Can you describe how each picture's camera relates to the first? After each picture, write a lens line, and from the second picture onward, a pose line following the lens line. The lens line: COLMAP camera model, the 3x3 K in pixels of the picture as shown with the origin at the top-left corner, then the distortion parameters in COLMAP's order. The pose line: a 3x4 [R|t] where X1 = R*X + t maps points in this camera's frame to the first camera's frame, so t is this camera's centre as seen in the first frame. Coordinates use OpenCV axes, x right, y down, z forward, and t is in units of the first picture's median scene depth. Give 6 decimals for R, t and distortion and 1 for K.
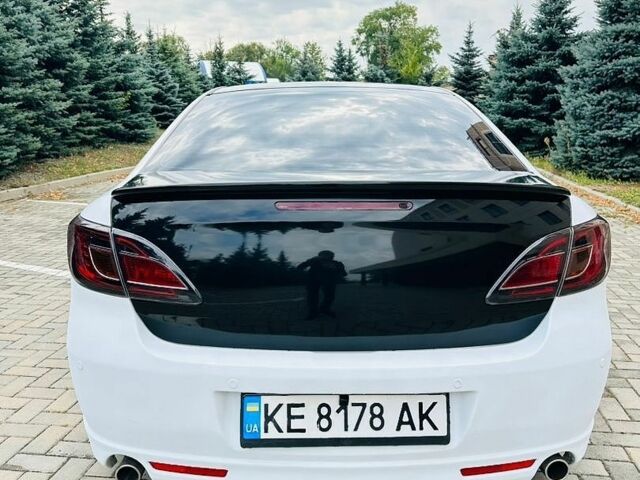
lens RADIAL K [[596.2, 0, 320.0], [0, 596.2, 240.0], [0, 0, 1]] dist [0.015666, -0.018087]
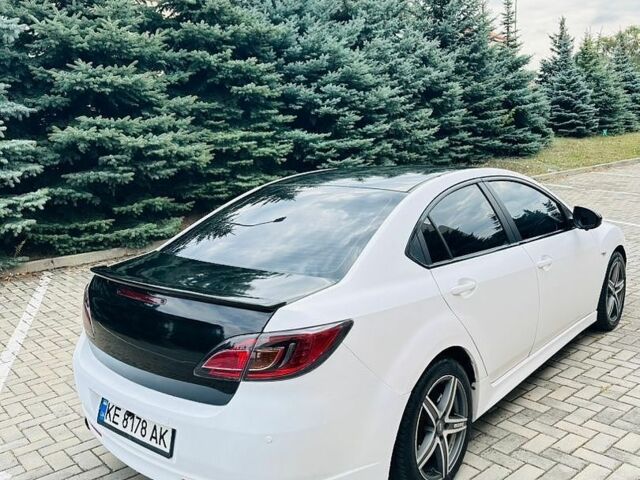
lens RADIAL K [[583.0, 0, 320.0], [0, 583.0, 240.0], [0, 0, 1]] dist [0.148484, -0.297786]
pose [[0.751943, 0.079859, -0.654373, 0.155870], [-0.079166, 0.996391, 0.030629, -0.032049], [0.654457, 0.028772, 0.755551, 0.008376]]
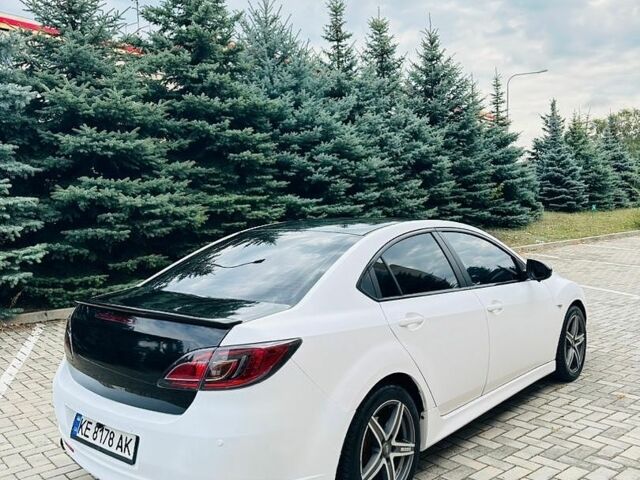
lens RADIAL K [[583.0, 0, 320.0], [0, 583.0, 240.0], [0, 0, 1]] dist [0.148484, -0.297786]
pose [[0.750660, 0.015749, -0.660502, 0.182697], [-0.099082, 0.991093, -0.088975, -0.020884], [0.653217, 0.132234, 0.745534, 0.000713]]
